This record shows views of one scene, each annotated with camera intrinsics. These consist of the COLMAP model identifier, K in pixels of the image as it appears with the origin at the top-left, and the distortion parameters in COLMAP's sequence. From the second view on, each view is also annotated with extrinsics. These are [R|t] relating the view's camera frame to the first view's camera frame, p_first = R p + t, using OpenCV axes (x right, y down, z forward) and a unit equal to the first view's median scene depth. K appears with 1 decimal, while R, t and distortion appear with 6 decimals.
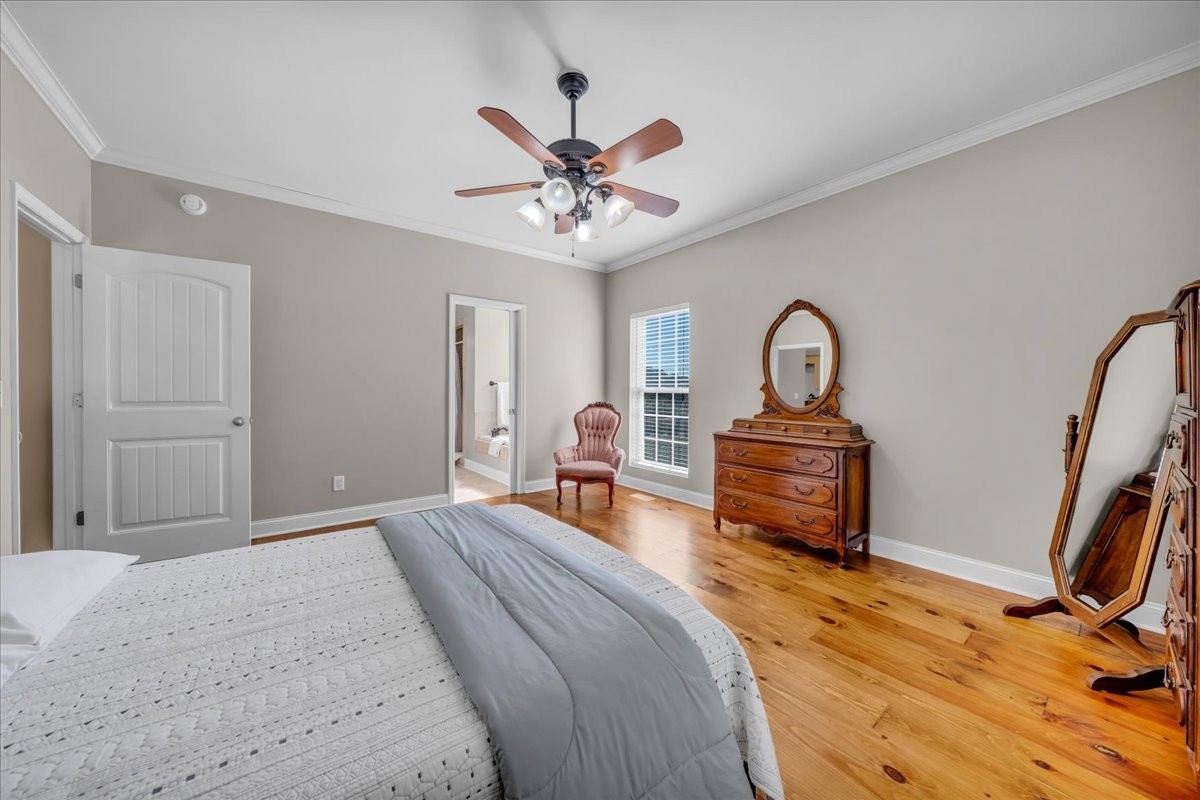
lens RADIAL K [[422.1, 0, 594.5], [0, 422.1, 392.4], [0, 0, 1]] dist [-0.000104, -0.000011]
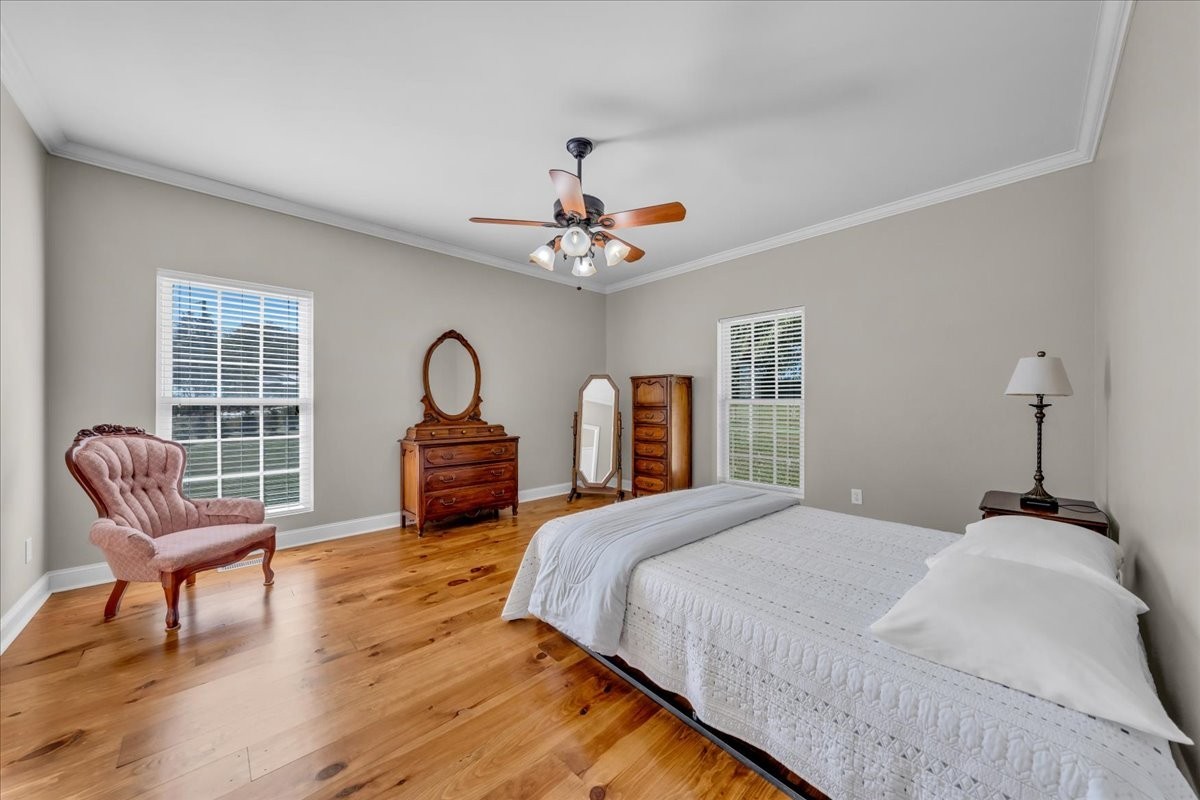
lens RADIAL K [[411.8, 0, 600.0], [0, 411.8, 400.0], [0, 0, 1]] dist [-0.000098, -0.000002]
pose [[-0.116345, 0.006442, 0.993188, -0.787869], [0.003140, 0.999976, -0.006118, -0.001801], [-0.993204, 0.002407, -0.116363, 0.699193]]
